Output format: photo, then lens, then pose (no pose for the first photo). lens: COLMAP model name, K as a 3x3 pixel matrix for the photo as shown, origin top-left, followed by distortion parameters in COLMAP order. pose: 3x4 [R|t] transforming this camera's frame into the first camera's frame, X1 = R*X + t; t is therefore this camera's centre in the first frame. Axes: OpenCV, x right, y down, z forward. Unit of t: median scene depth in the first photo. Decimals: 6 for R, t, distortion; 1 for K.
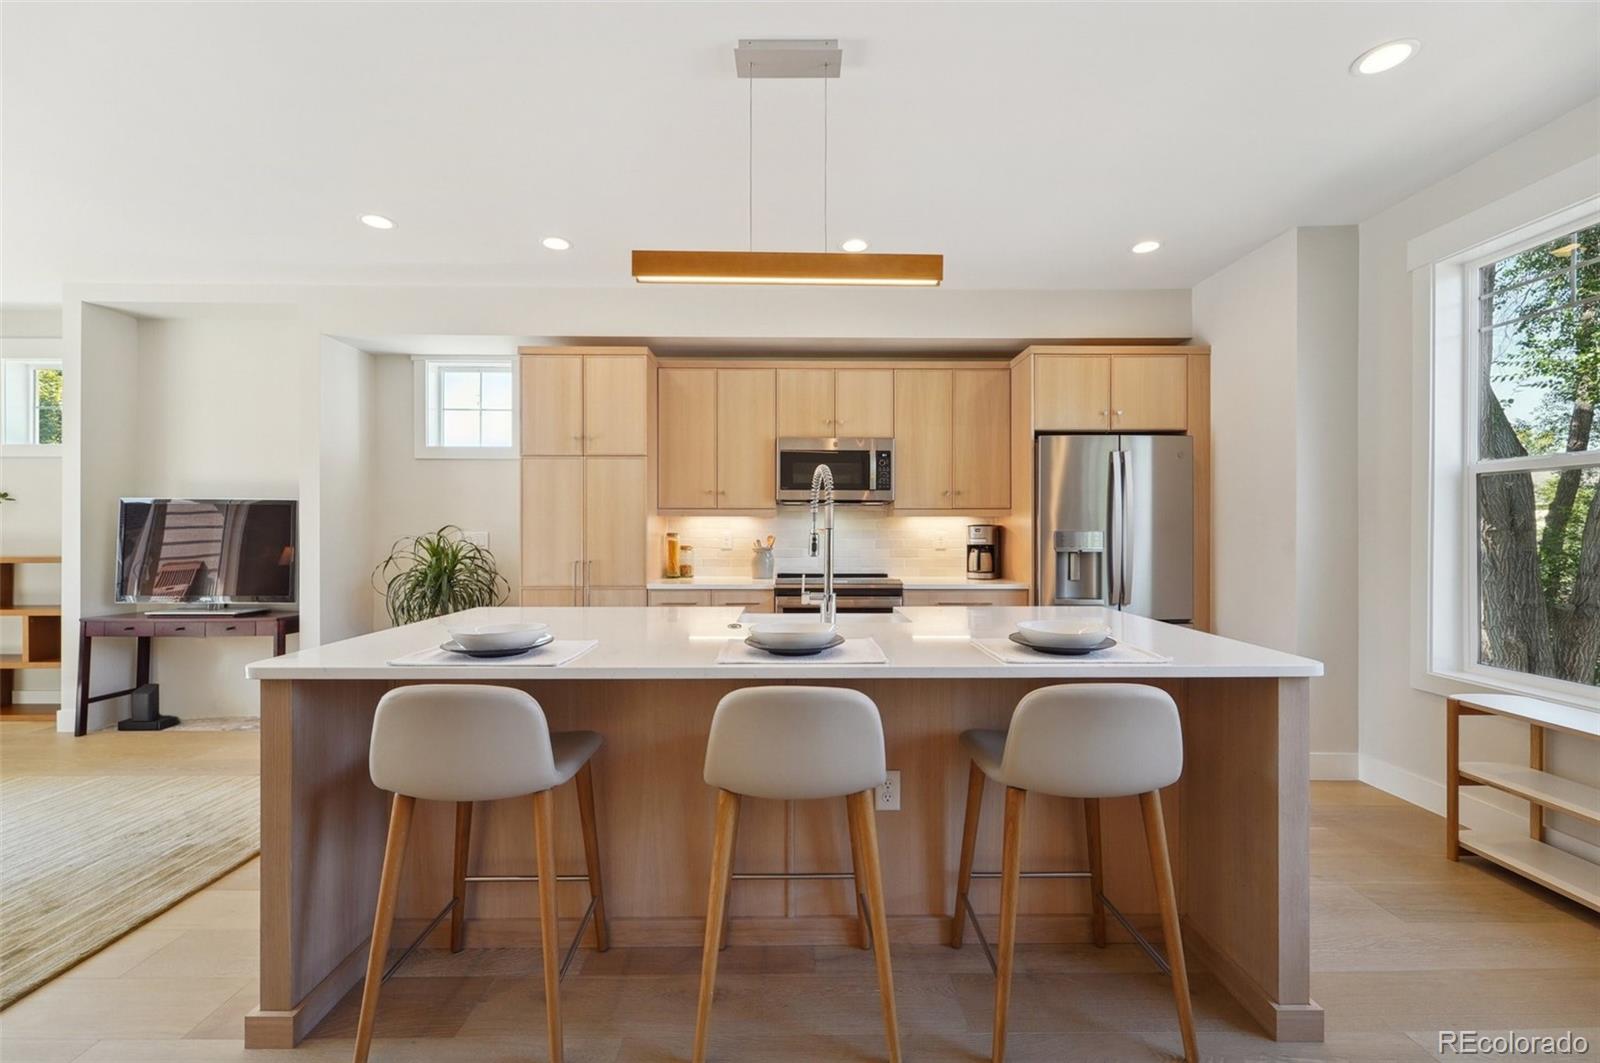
lens RADIAL K [[661.7, 0, 800.0], [0, 661.7, 531.5], [0, 0, 1]] dist [-0.000215, 0.000198]
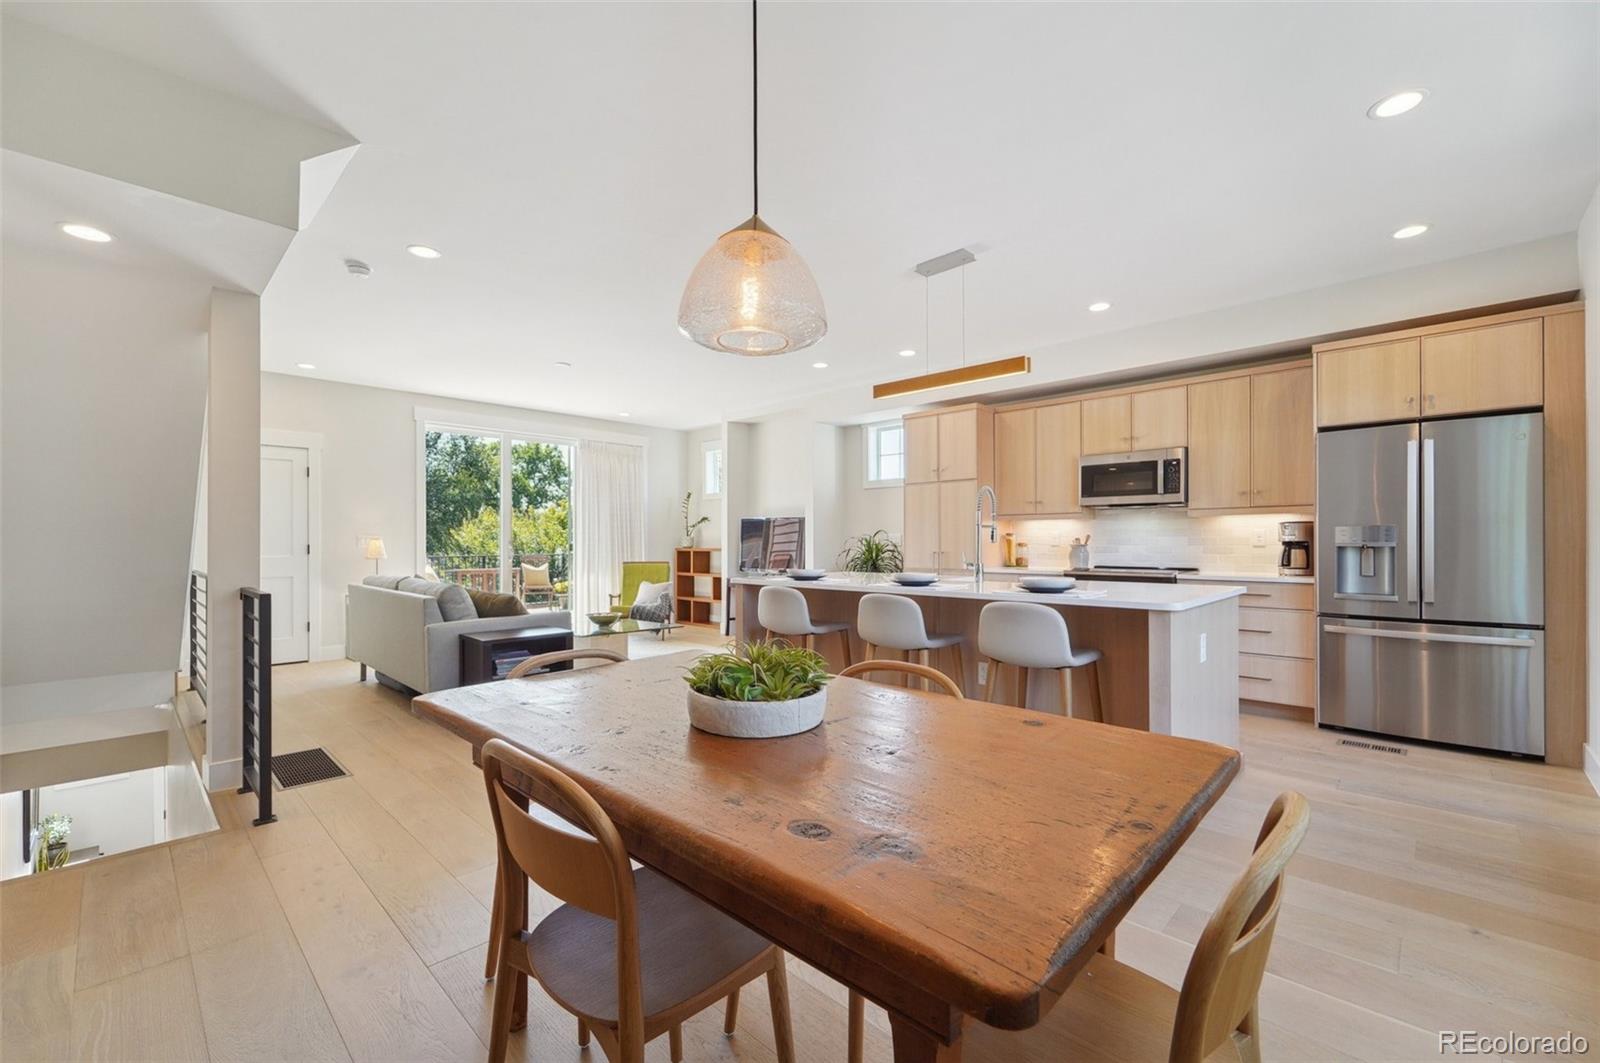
lens RADIAL K [[668.5, 0, 792.6], [0, 668.5, 538.8], [0, 0, 1]] dist [0.001139, -0.000037]
pose [[0.703027, -0.005143, -0.711145, 0.478104], [0.001366, 0.999982, -0.005881, 0.021532], [0.711162, 0.003163, 0.703021, -0.276658]]
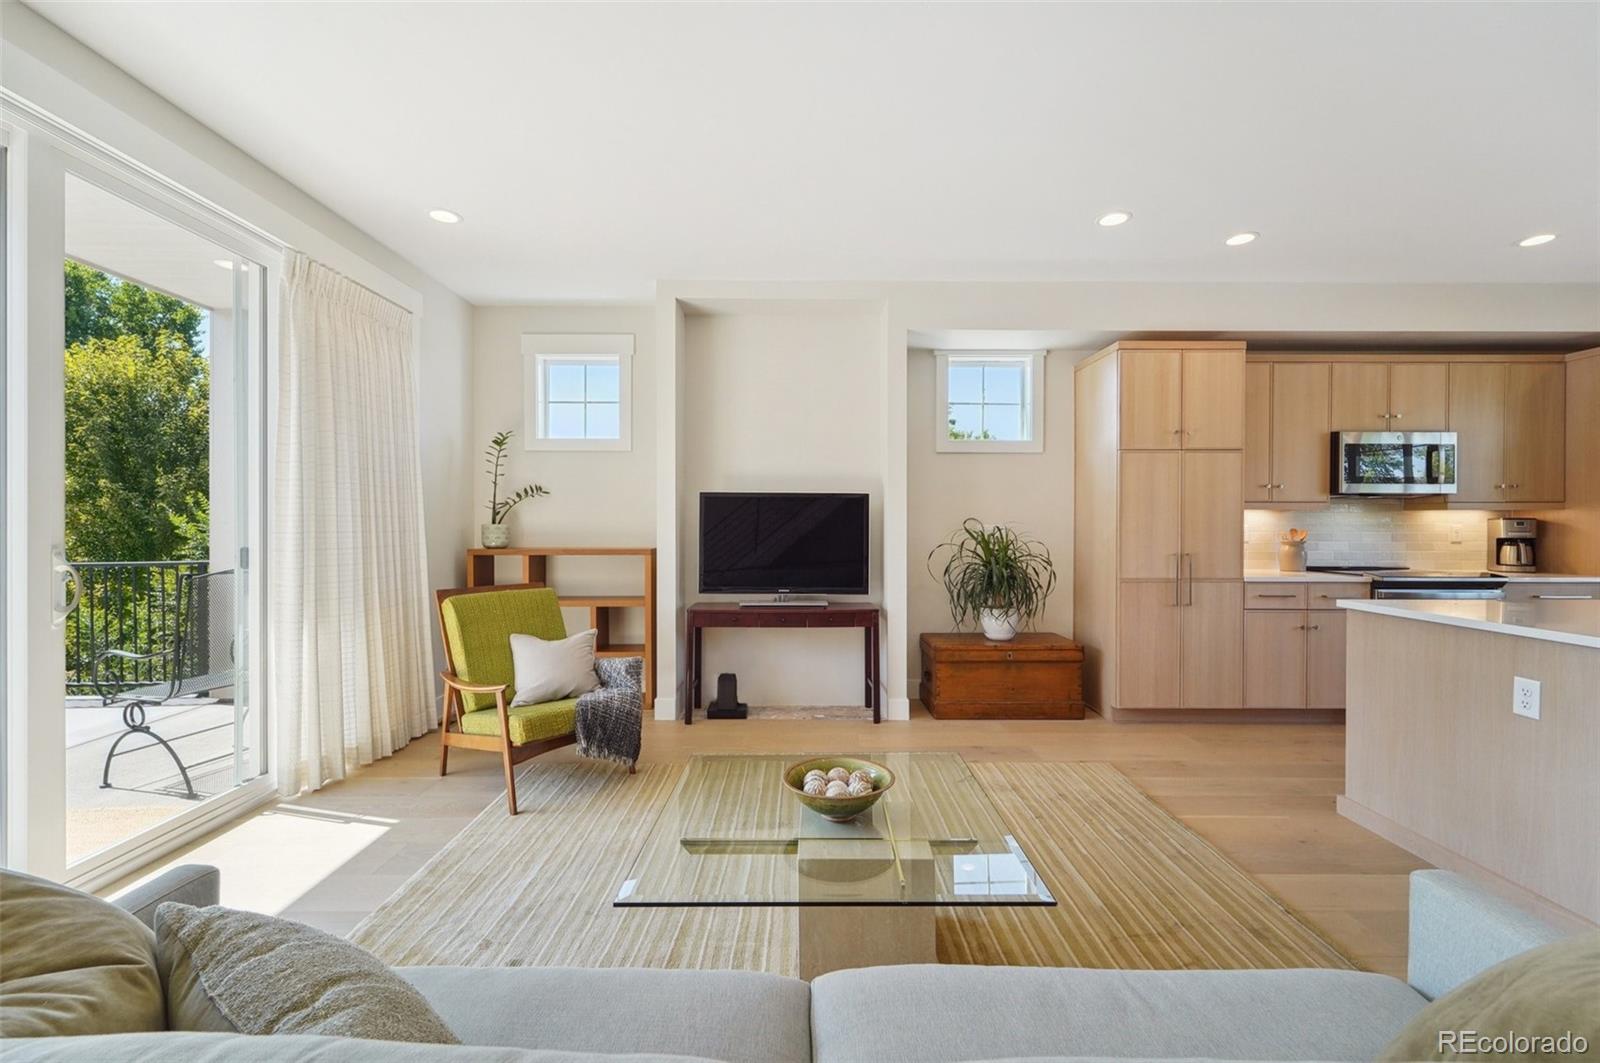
lens RADIAL K [[661.7, 0, 800.0], [0, 661.7, 531.5], [0, 0, 1]] dist [-0.000215, 0.000198]
pose [[0.999900, 0.000844, -0.014144, -0.826225], [-0.000672, 0.999926, 0.012170, -0.001486], [0.014153, -0.012159, 0.999826, -0.017768]]
